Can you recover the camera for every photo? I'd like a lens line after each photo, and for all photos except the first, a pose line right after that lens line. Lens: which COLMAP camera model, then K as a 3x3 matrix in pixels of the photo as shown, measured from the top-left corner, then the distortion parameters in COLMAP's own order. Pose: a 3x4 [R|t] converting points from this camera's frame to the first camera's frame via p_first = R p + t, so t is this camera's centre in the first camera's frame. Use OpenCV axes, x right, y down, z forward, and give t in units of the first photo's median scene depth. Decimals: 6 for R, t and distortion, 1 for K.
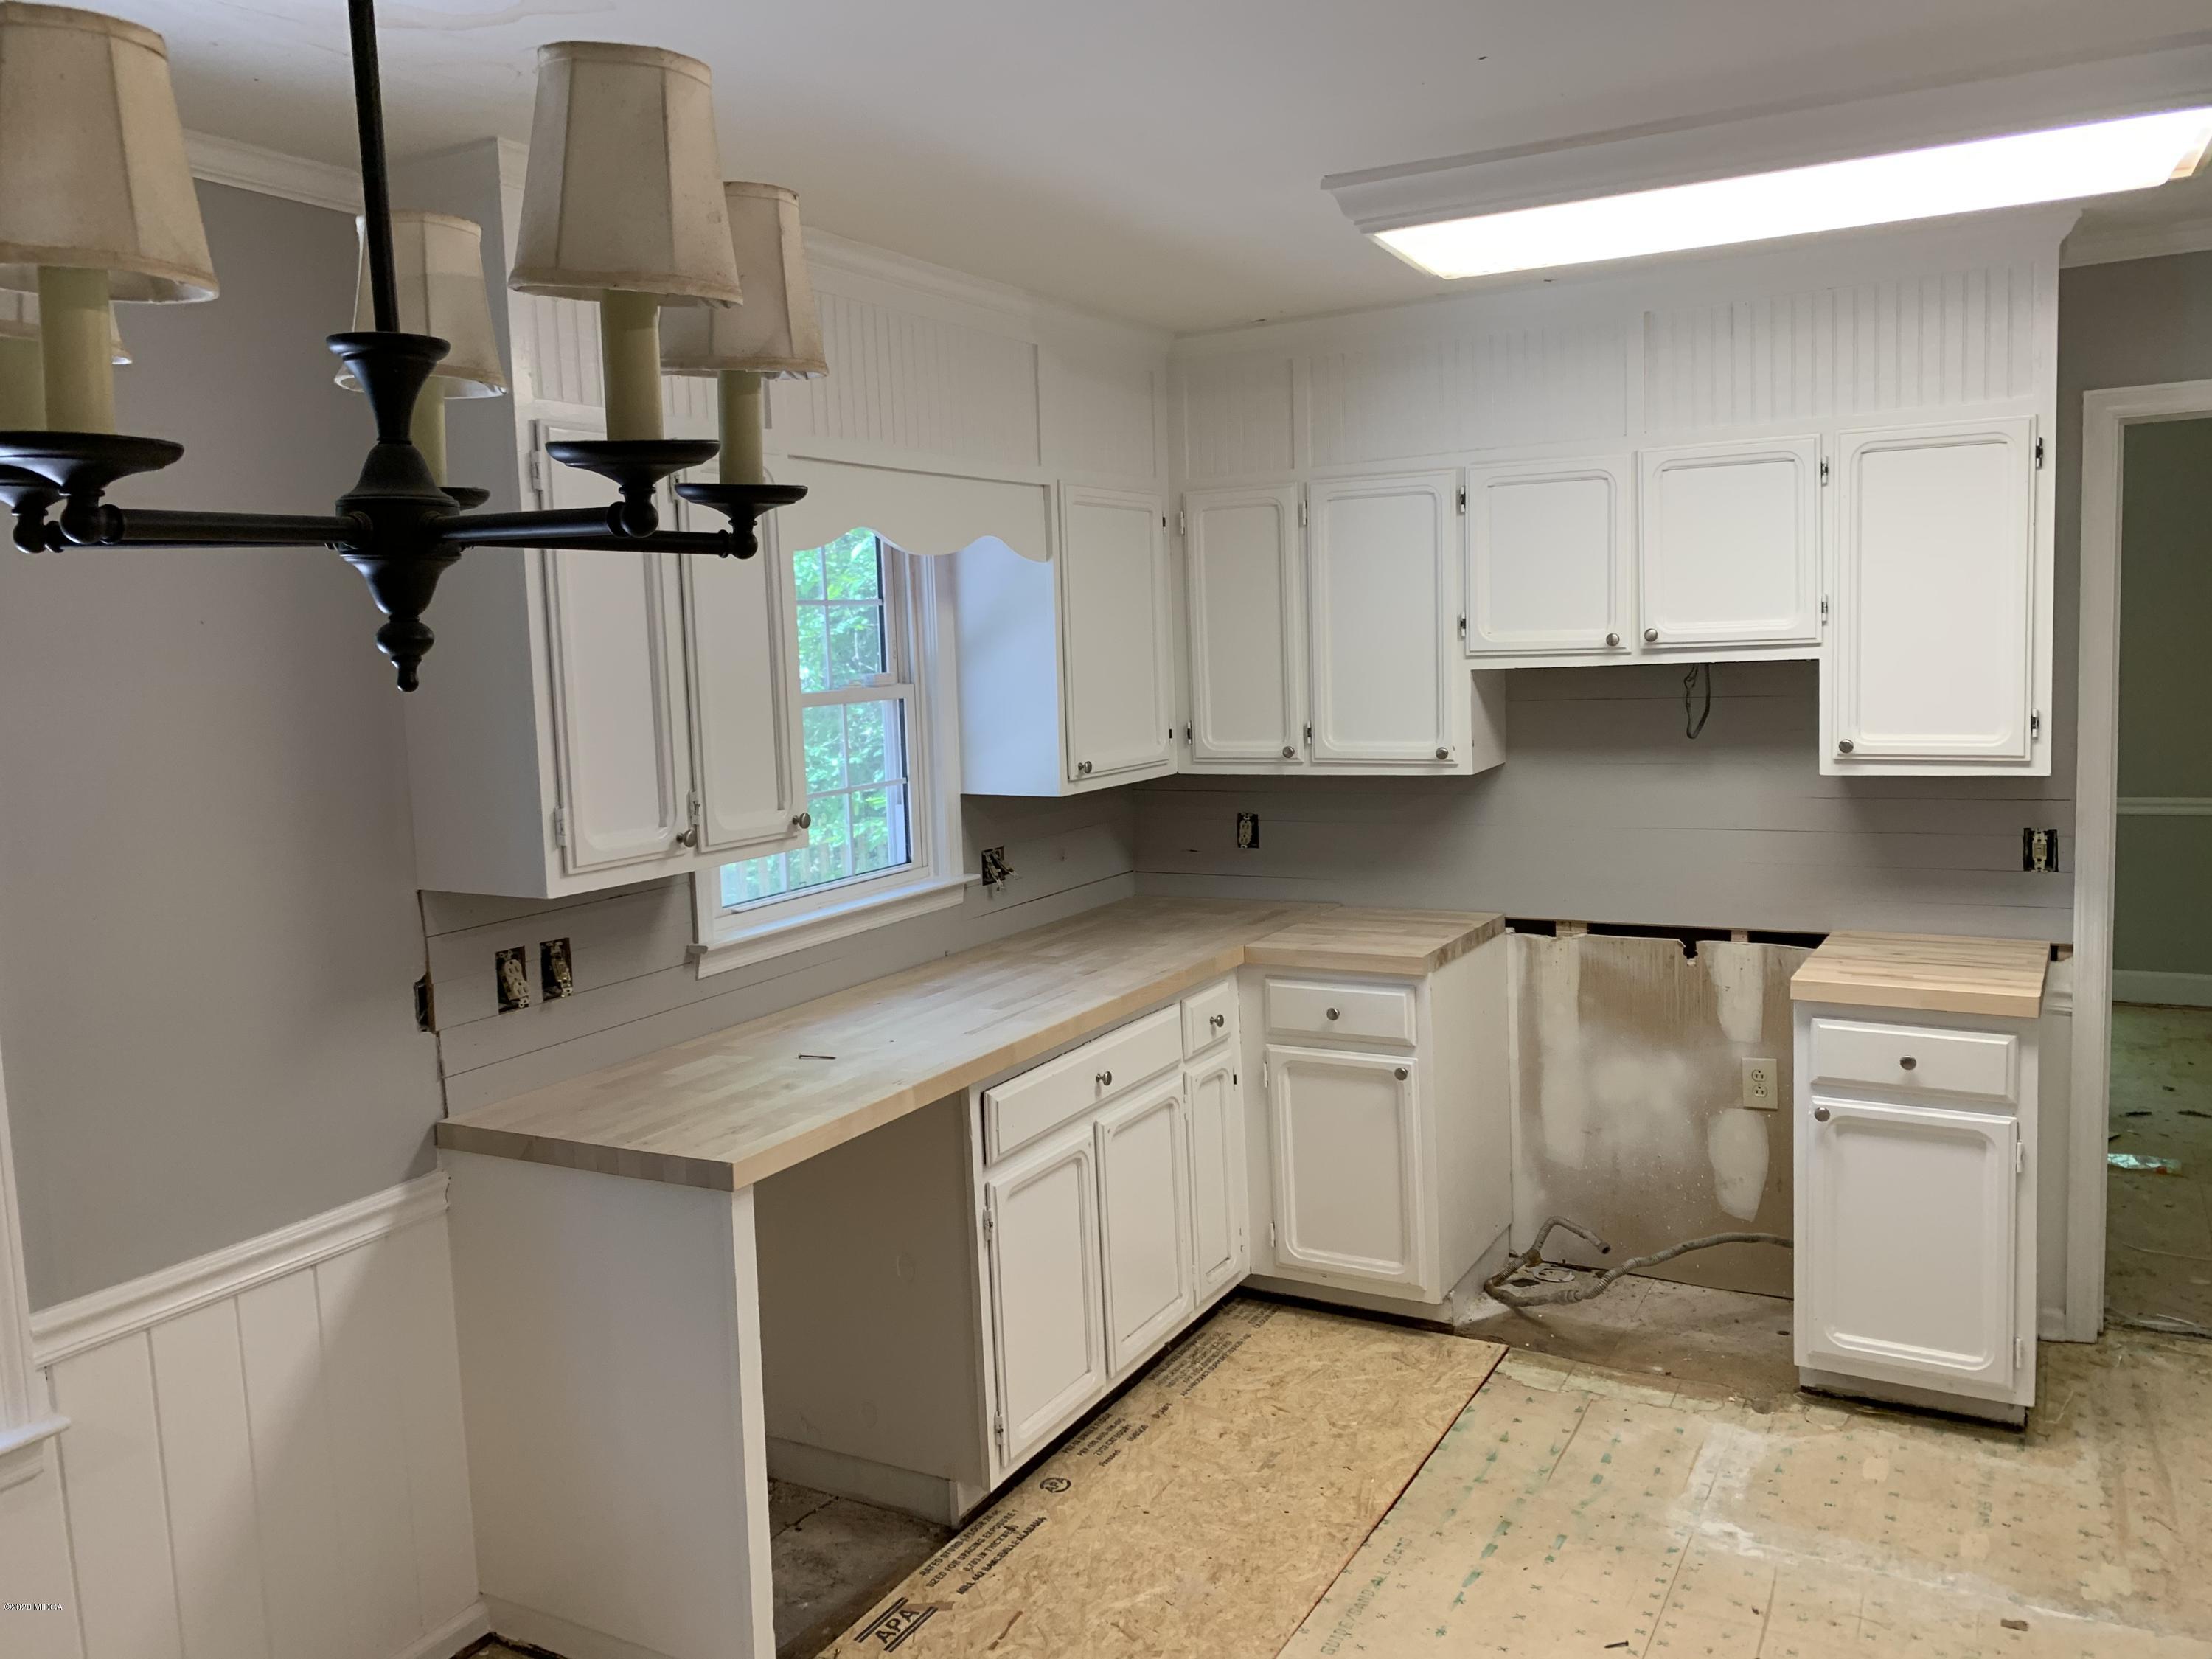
lens RADIAL K [[1702.1, 0, 1106.9], [0, 1702.1, 825.3], [0, 0, 1]] dist [0.007117, 0.003641]
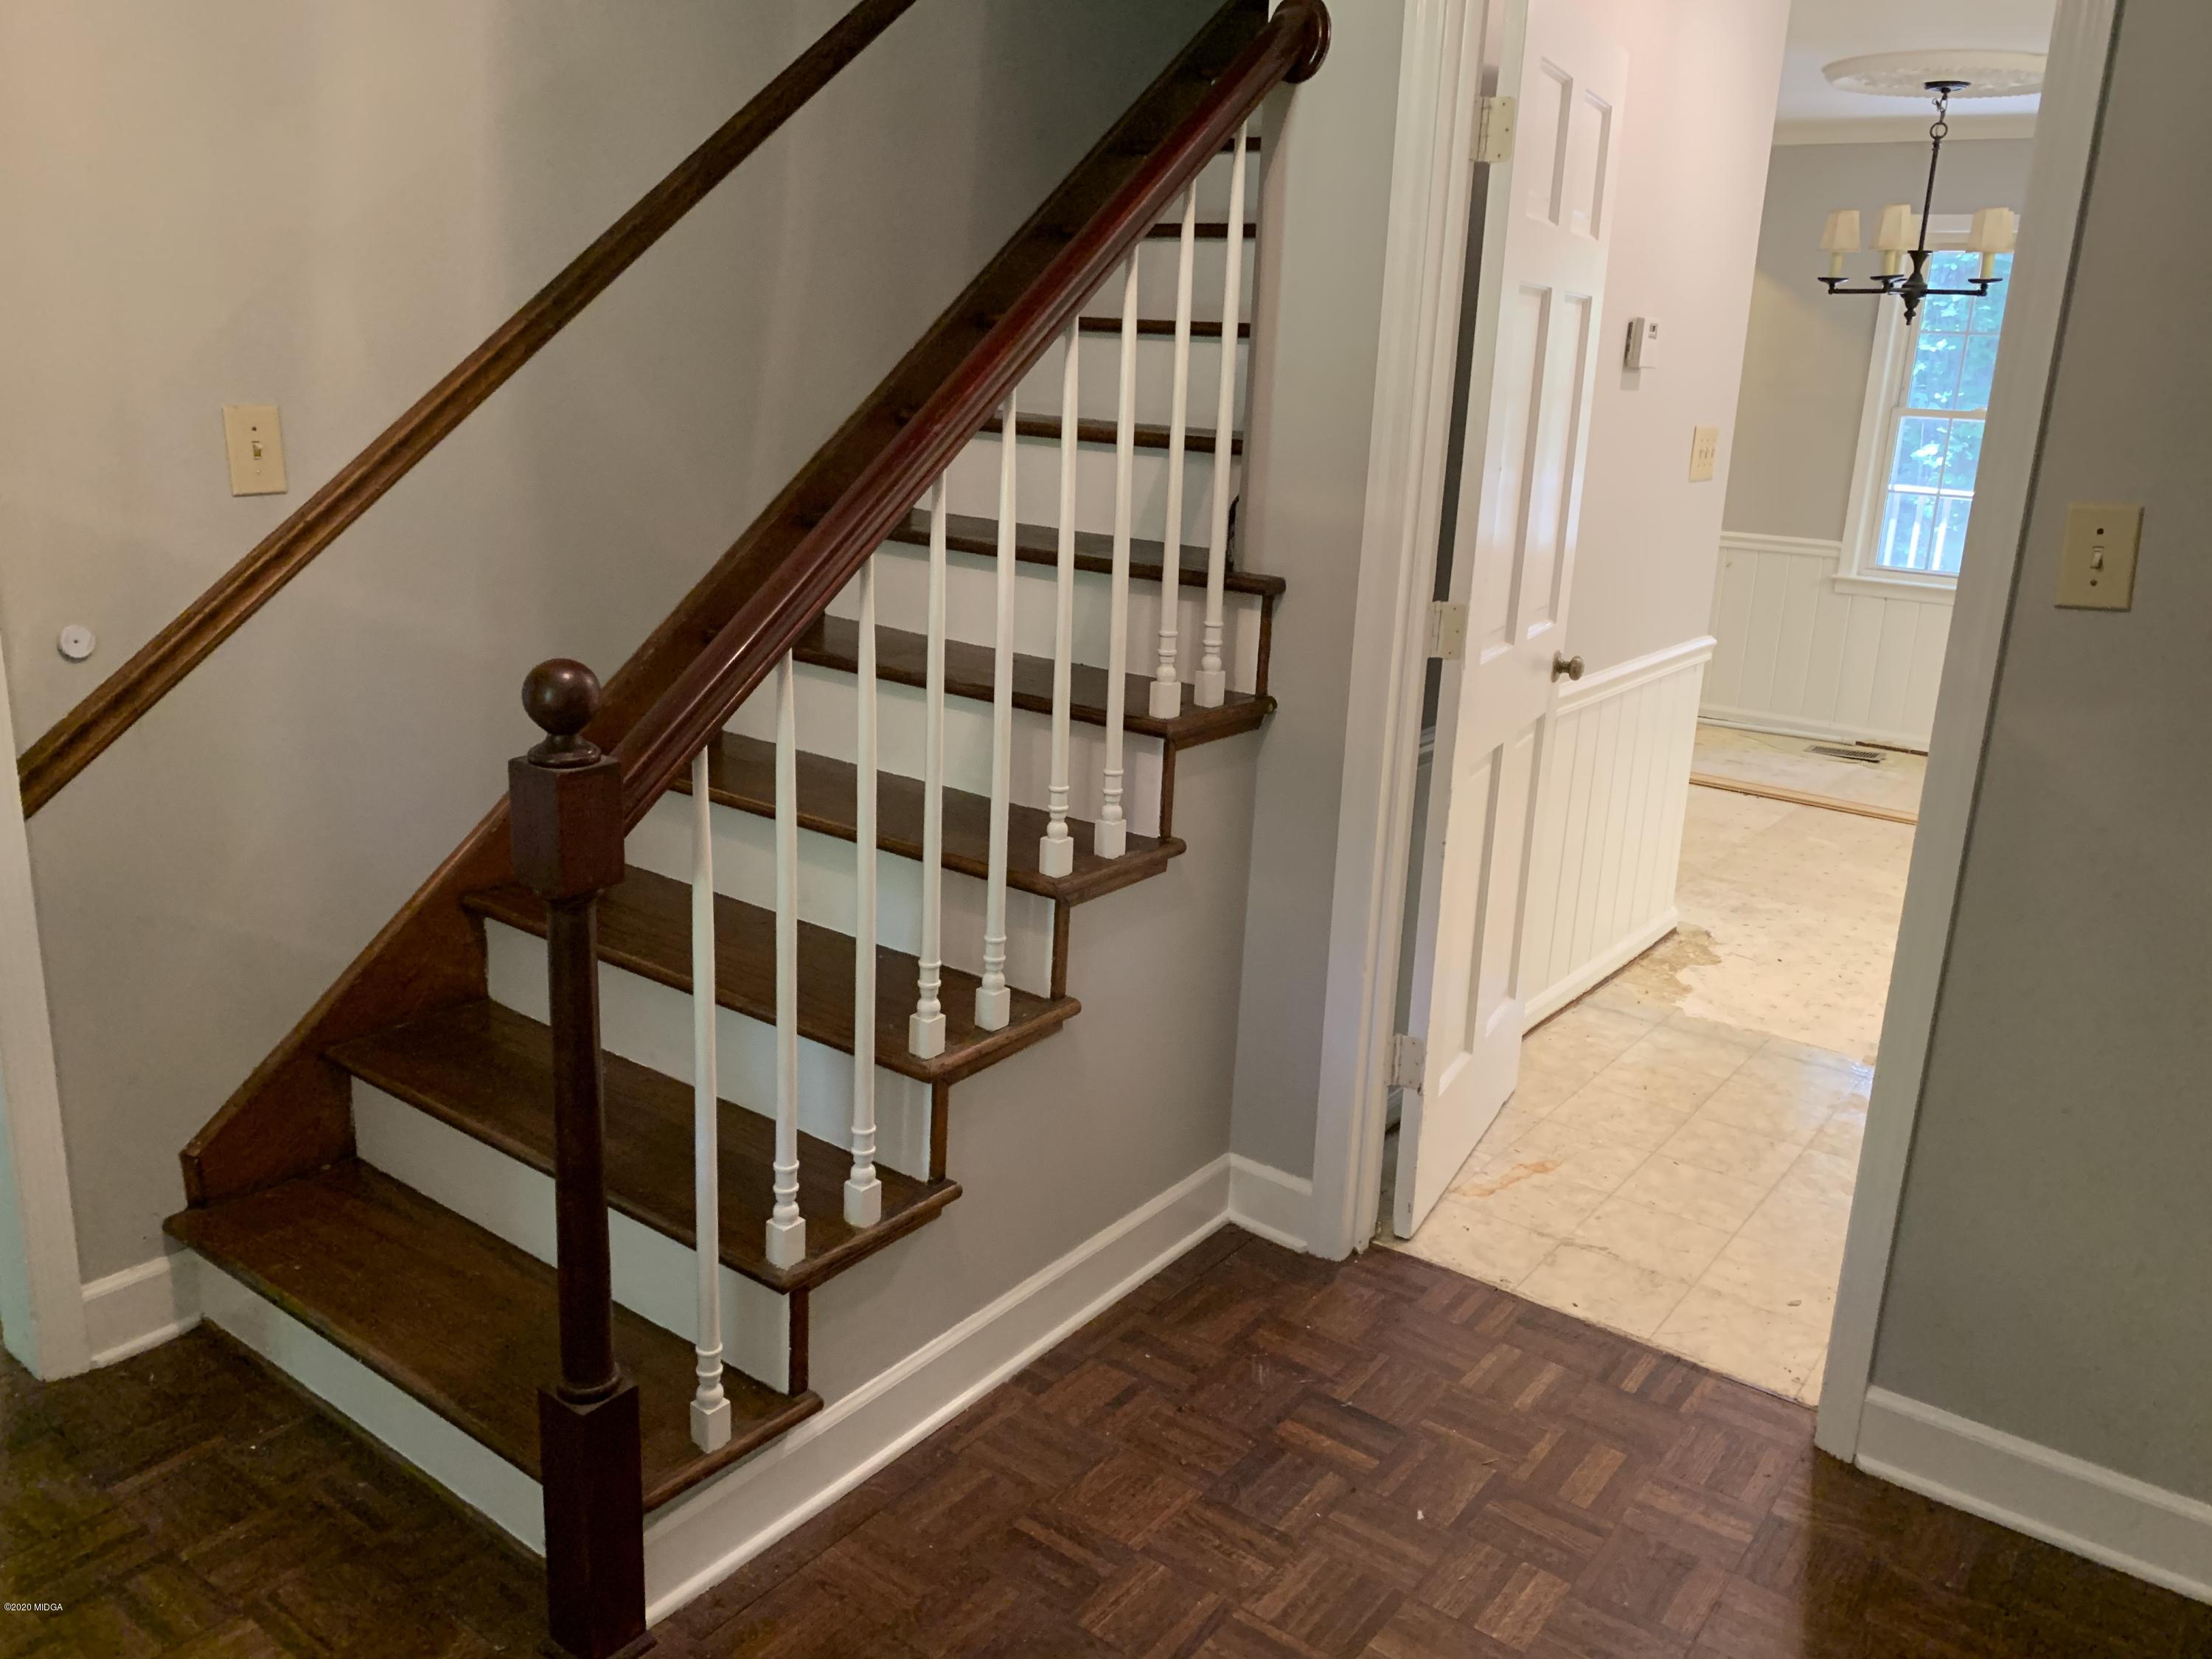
lens RADIAL K [[1702.1, 0, 1105.4], [0, 1702.1, 826.1], [0, 0, 1]] dist [0.007117, 0.003641]
pose [[-0.131570, 0.299129, -0.945098, 4.777471], [-0.144362, 0.937441, 0.316803, 0.043413], [0.980739, 0.178118, -0.080156, -0.555384]]
